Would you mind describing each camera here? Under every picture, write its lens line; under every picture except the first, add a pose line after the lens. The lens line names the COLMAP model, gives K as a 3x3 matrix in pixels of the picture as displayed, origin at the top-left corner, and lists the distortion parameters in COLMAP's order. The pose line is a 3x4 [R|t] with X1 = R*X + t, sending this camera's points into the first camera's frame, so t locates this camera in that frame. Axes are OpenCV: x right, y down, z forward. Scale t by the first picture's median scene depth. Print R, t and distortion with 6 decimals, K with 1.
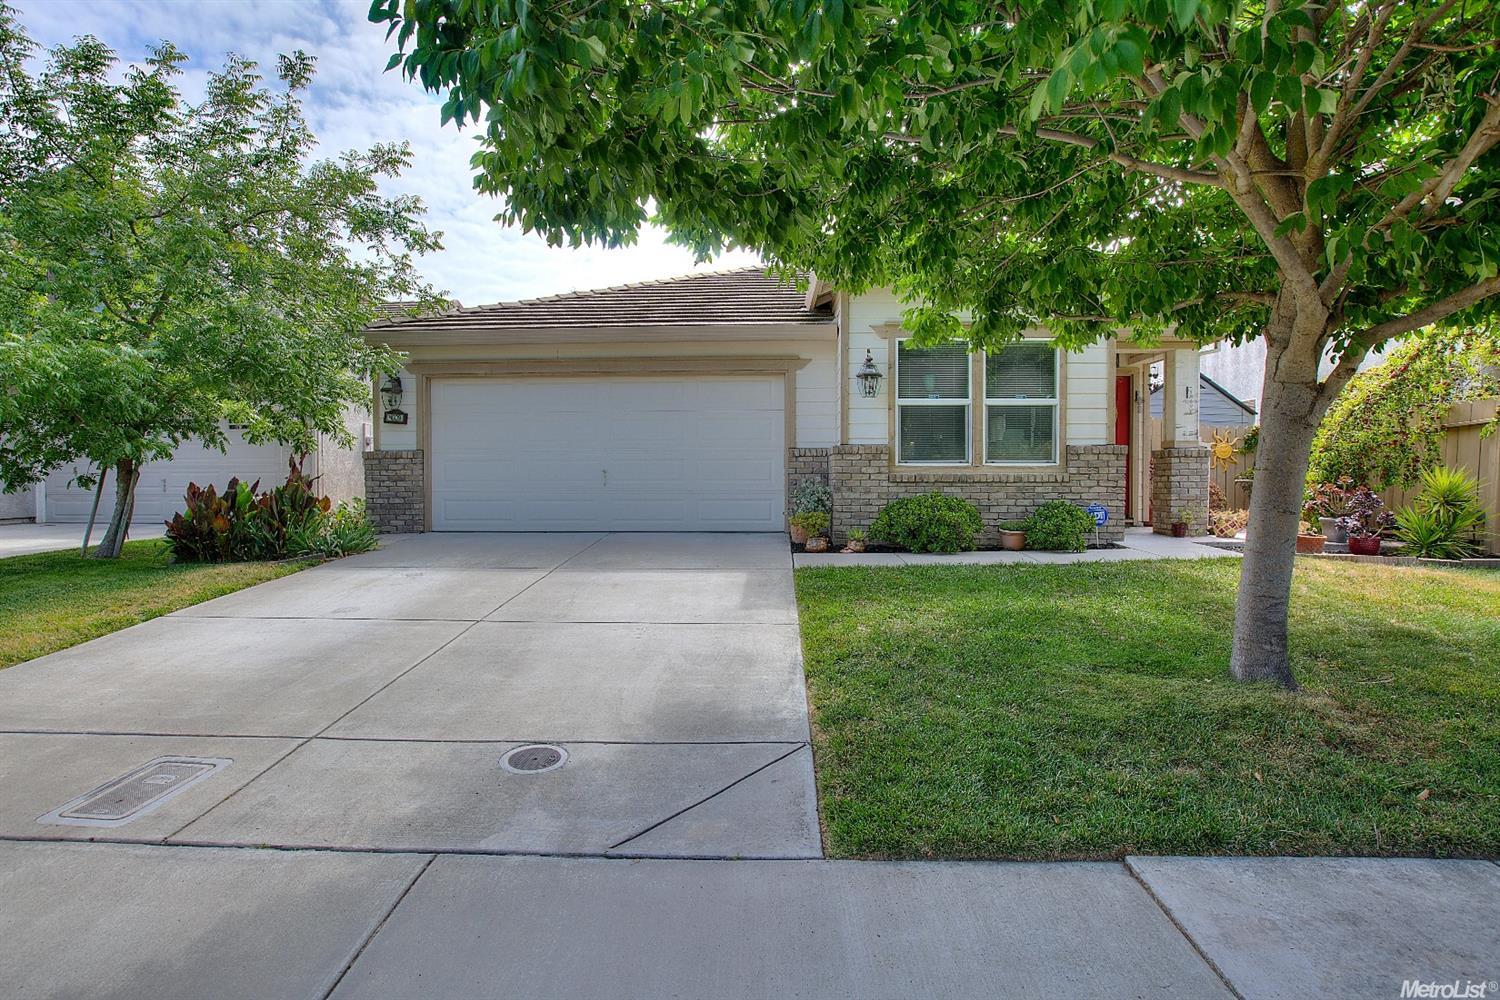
lens RADIAL K [[726.5, 0, 750.0], [0, 726.5, 500.0], [0, 0, 1]] dist [-0.014302, 0.000847]
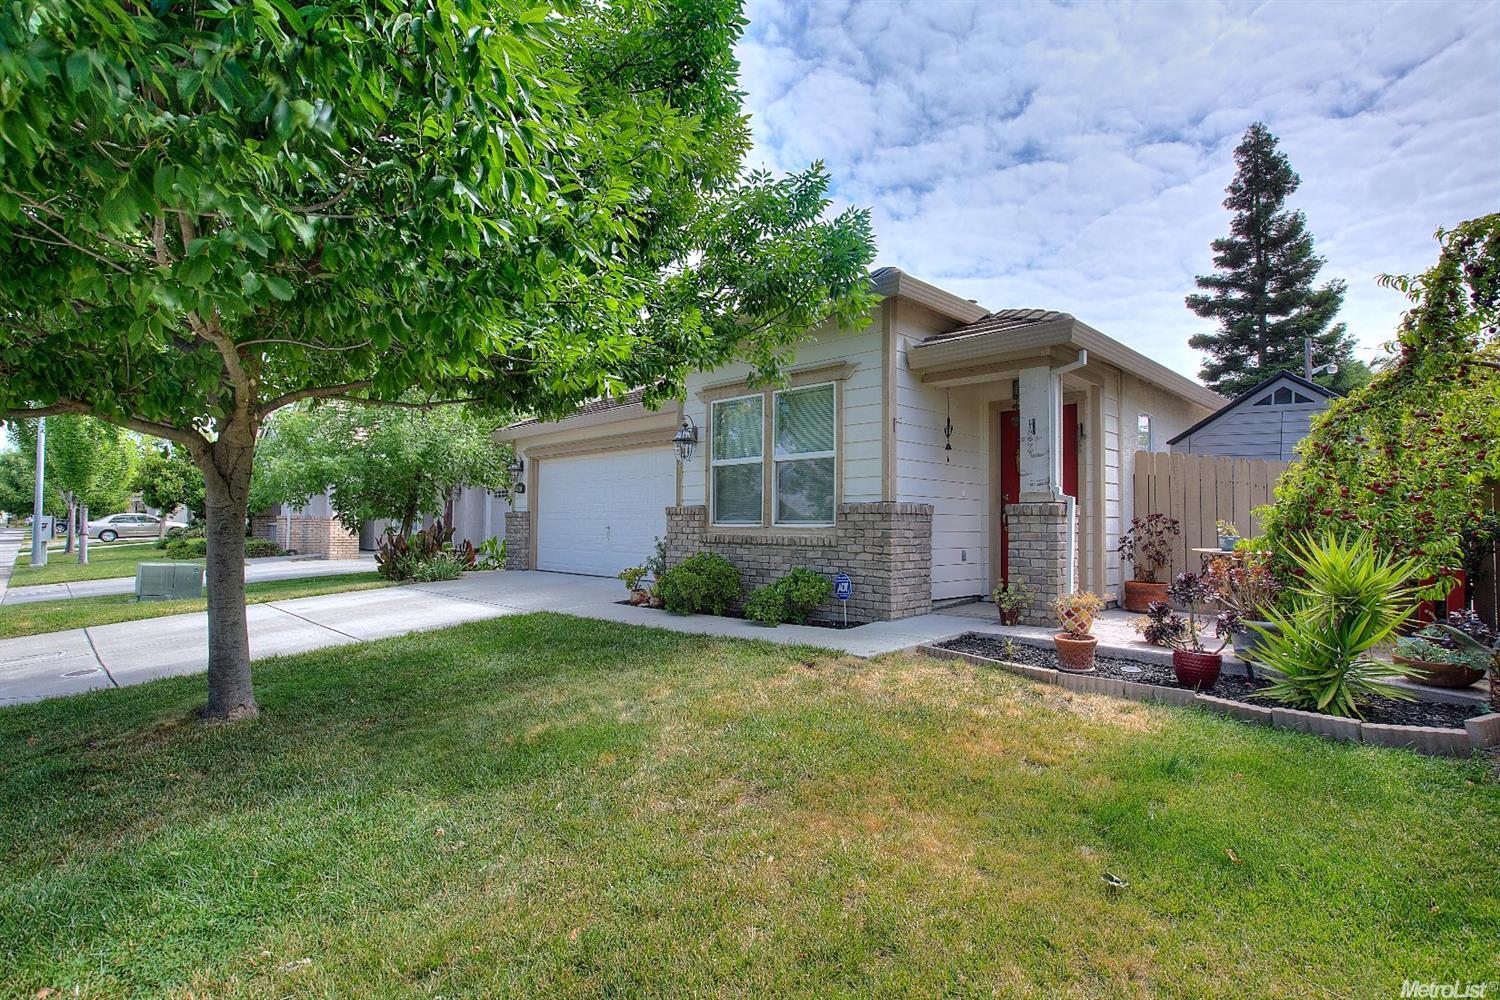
lens RADIAL K [[726.5, 0, 750.0], [0, 726.5, 500.0], [0, 0, 1]] dist [-0.014302, 0.000847]
pose [[0.735385, -0.016410, -0.677451, 1.036728], [-0.029281, 0.998004, -0.055960, -0.031217], [0.677016, 0.060989, 0.733436, 0.328326]]
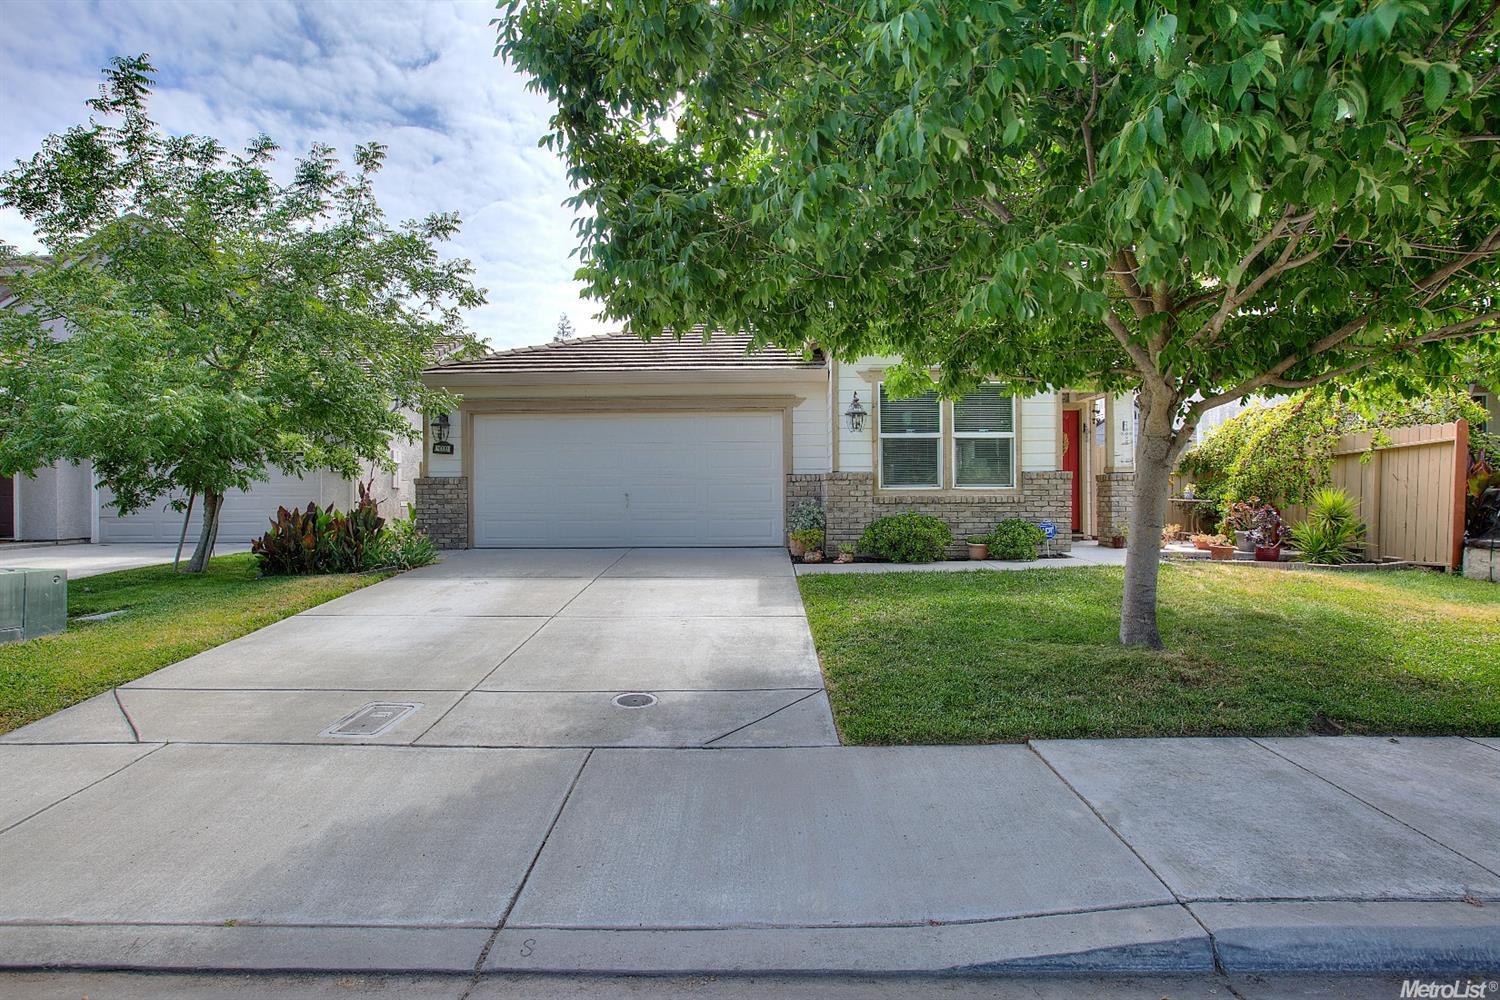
lens RADIAL K [[726.5, 0, 750.0], [0, 726.5, 500.0], [0, 0, 1]] dist [-0.014302, 0.000847]
pose [[0.999651, -0.004553, 0.026034, -0.044151], [0.005204, 0.999674, -0.024978, -0.001598], [-0.025912, 0.025104, 0.999349, -0.193191]]
